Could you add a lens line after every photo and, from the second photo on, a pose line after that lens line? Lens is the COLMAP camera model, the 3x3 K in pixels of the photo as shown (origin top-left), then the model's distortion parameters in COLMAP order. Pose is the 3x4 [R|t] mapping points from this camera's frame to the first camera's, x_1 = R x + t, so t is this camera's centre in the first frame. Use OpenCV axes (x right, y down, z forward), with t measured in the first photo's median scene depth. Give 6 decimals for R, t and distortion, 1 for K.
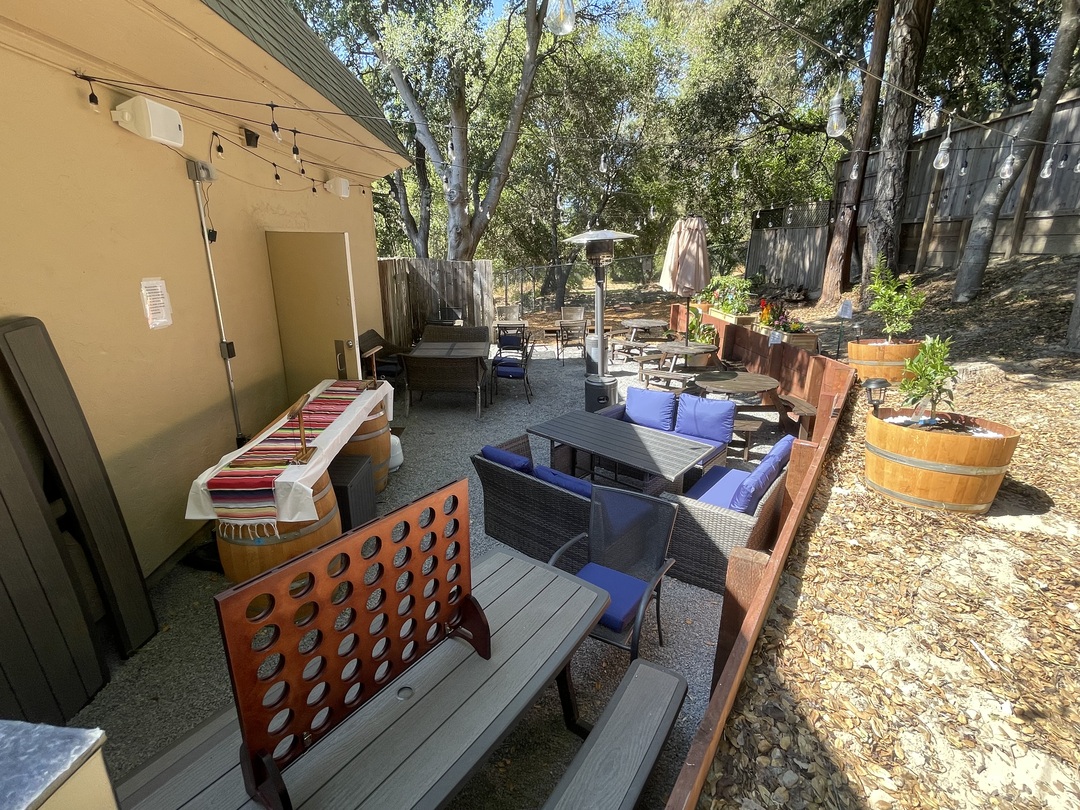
lens RADIAL K [[509.8, 0, 536.3], [0, 509.8, 408.1], [0, 0, 1]] dist [-0.012640, 0.004678]
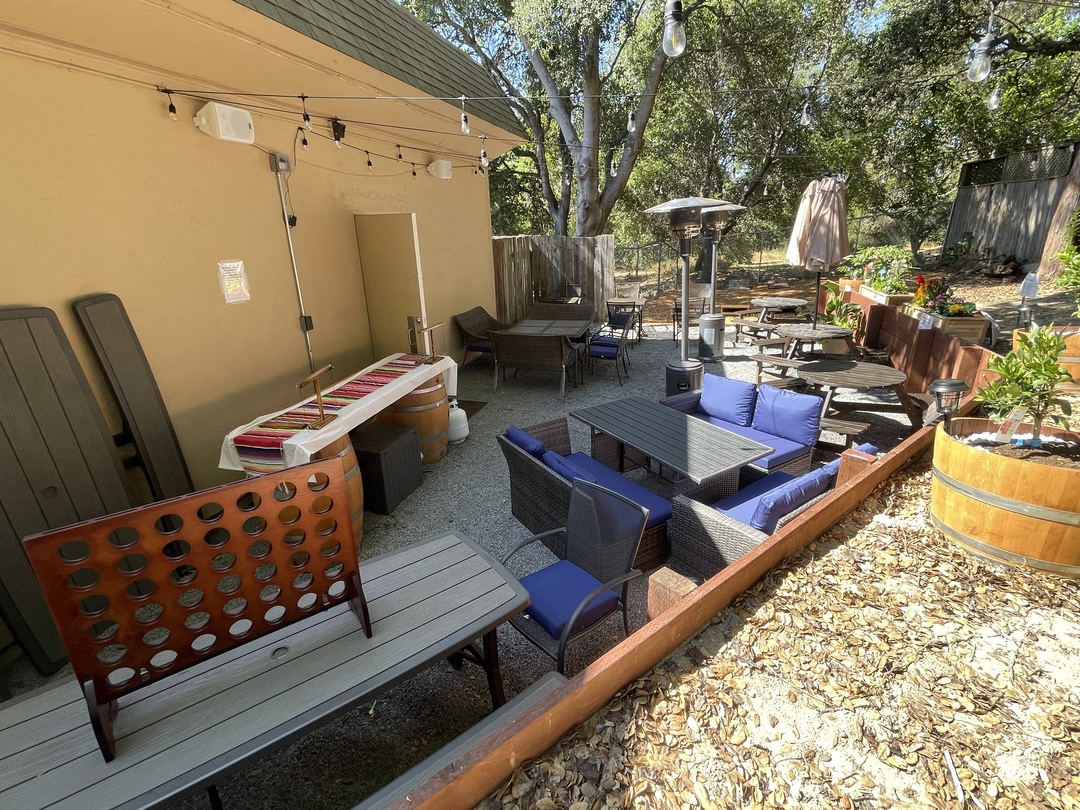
lens RADIAL K [[509.8, 0, 535.2], [0, 509.8, 406.0], [0, 0, 1]] dist [-0.012640, 0.004678]
pose [[0.951174, 0.069262, -0.300784, 0.211907], [-0.057489, 0.997200, 0.047830, -0.013304], [0.303255, -0.028203, 0.952492, 0.066893]]
